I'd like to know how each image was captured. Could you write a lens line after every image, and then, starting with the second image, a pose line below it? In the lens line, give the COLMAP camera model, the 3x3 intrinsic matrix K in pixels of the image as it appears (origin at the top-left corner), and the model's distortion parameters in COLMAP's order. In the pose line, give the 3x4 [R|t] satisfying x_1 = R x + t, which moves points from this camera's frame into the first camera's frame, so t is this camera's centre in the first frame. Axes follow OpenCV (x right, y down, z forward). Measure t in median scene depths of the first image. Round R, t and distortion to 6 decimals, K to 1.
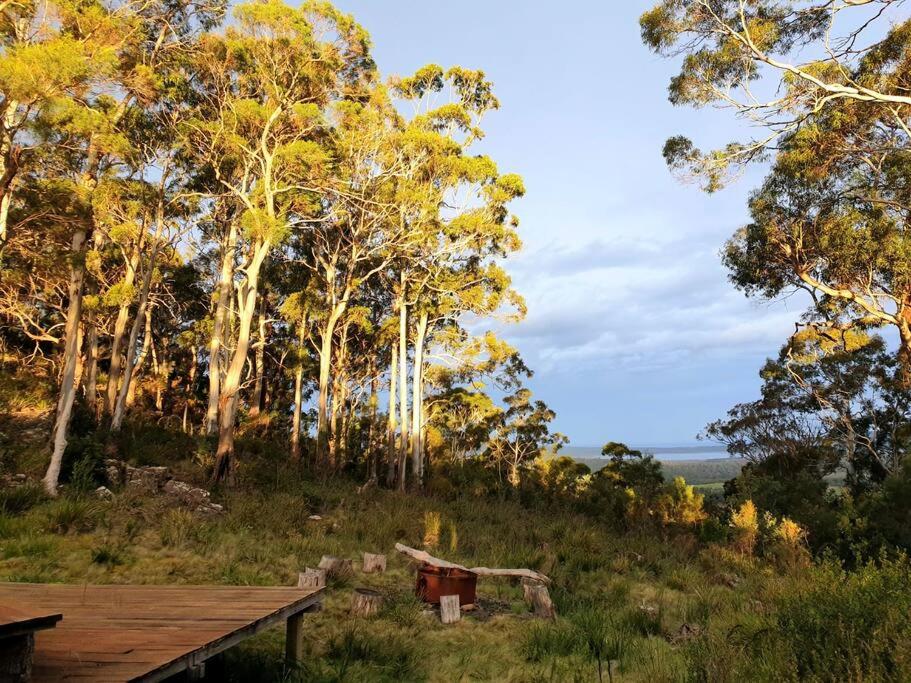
lens RADIAL K [[669.1, 0, 455.5], [0, 669.1, 341.5], [0, 0, 1]] dist [0.001651, -0.000082]
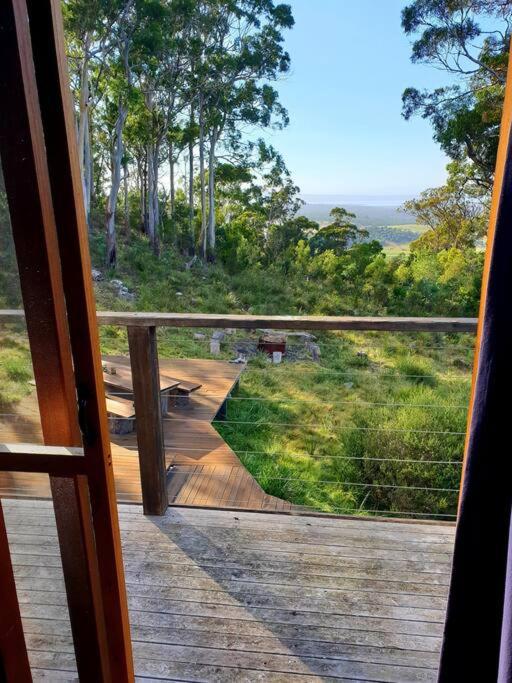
lens RADIAL K [[538.6, 0, 256.0], [0, 538.6, 341.5], [0, 0, 1]] dist [0.000735, 0.000473]
pose [[0.994895, 0.002905, 0.100878, -0.175144], [-0.046389, 0.900890, 0.431561, -0.288513], [-0.089626, -0.434037, 0.896426, -0.408021]]
